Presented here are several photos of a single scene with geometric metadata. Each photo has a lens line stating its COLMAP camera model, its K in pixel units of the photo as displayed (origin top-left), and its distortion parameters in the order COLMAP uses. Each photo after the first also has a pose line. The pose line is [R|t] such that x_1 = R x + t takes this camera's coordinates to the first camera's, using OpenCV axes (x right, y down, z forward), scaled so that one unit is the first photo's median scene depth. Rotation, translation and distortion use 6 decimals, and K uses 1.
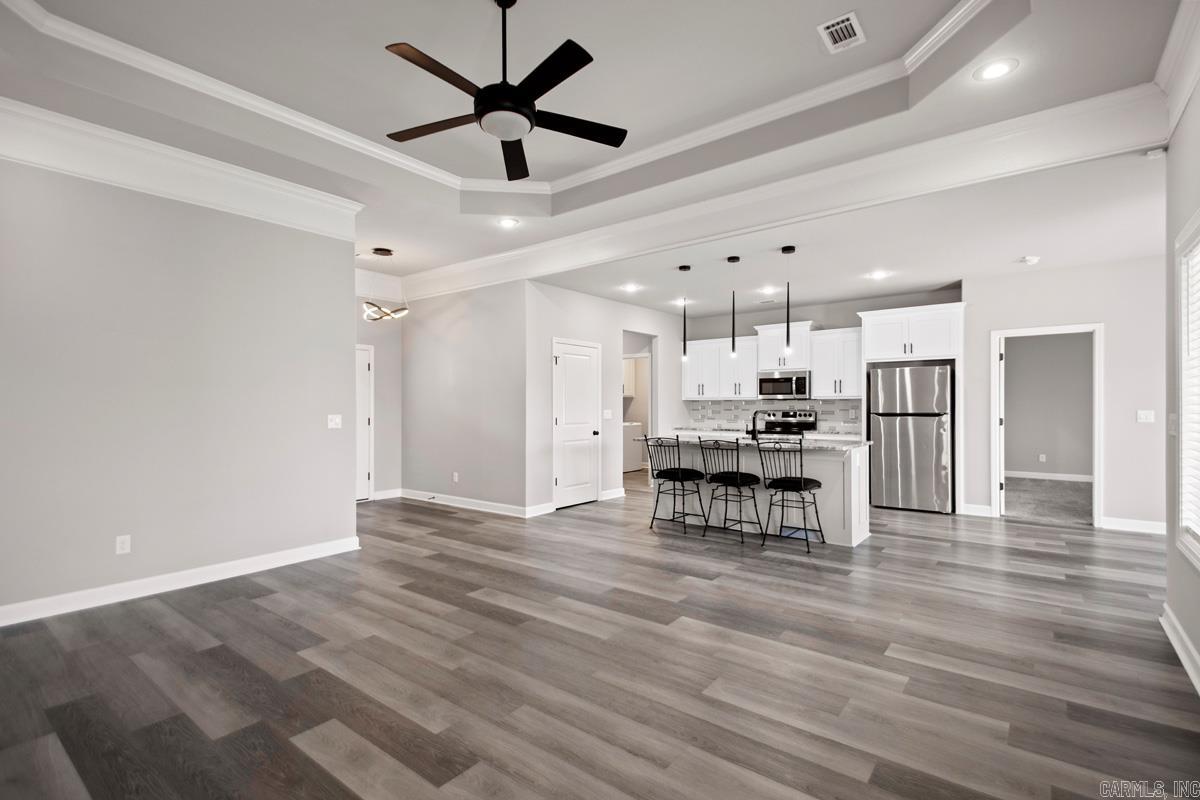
lens RADIAL K [[553.4, 0, 607.6], [0, 553.4, 403.0], [0, 0, 1]] dist [0.037612, -0.015740]
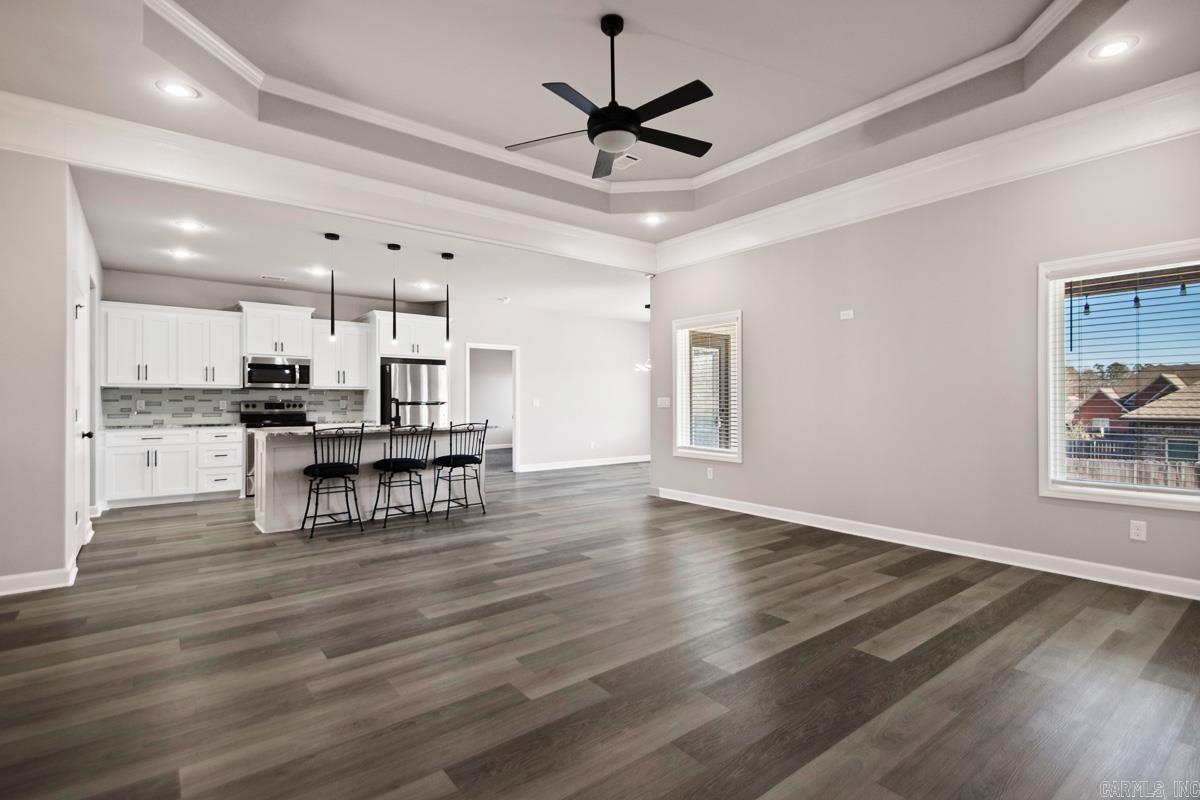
lens RADIAL K [[577.3, 0, 600.0], [0, 577.3, 400.0], [0, 0, 1]] dist [0.027021, -0.000311]
pose [[0.241456, 0.005066, 0.970399, -0.834493], [-0.003812, 0.999984, -0.004272, 0.025073], [-0.970404, -0.002668, 0.241471, 0.460422]]
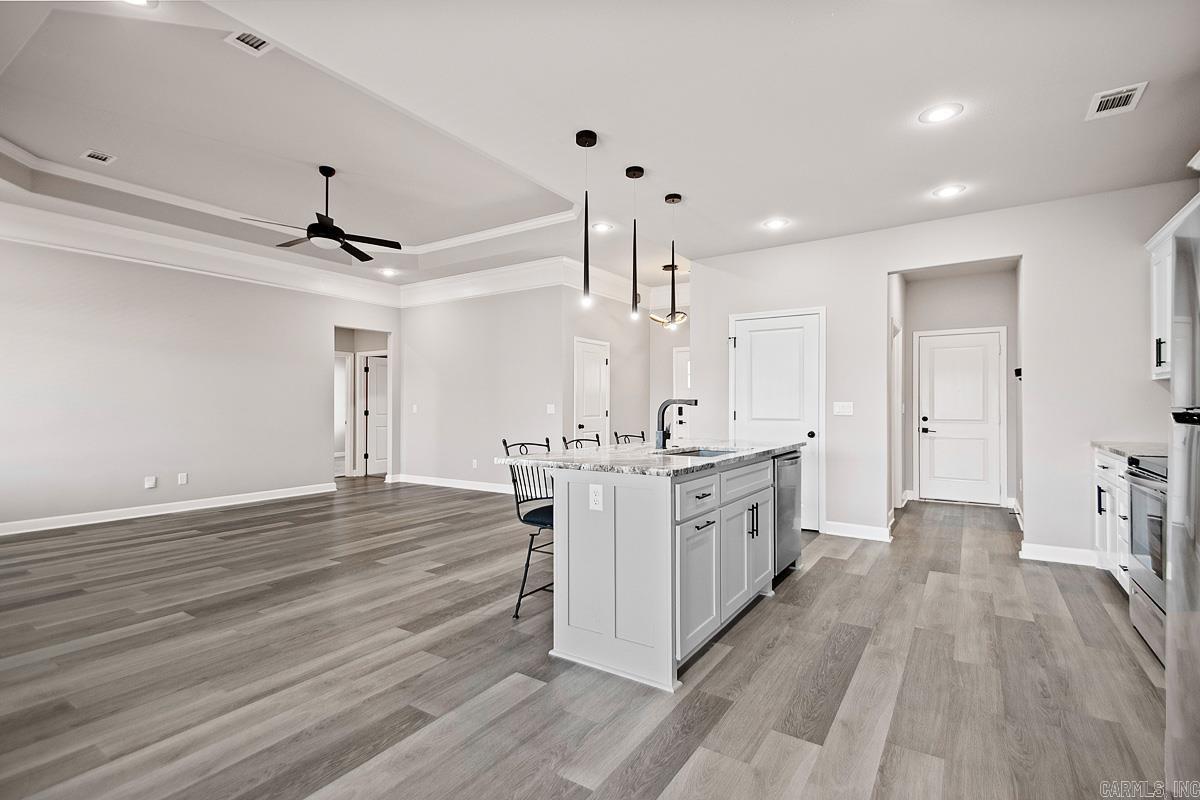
lens RADIAL K [[553.4, 0, 607.6], [0, 553.4, 403.0], [0, 0, 1]] dist [0.037612, -0.015740]
pose [[0.085304, -0.002085, -0.996353, 1.052395], [0.004473, 0.999989, -0.001710, 0.021309], [0.996345, -0.004310, 0.085312, 1.089014]]
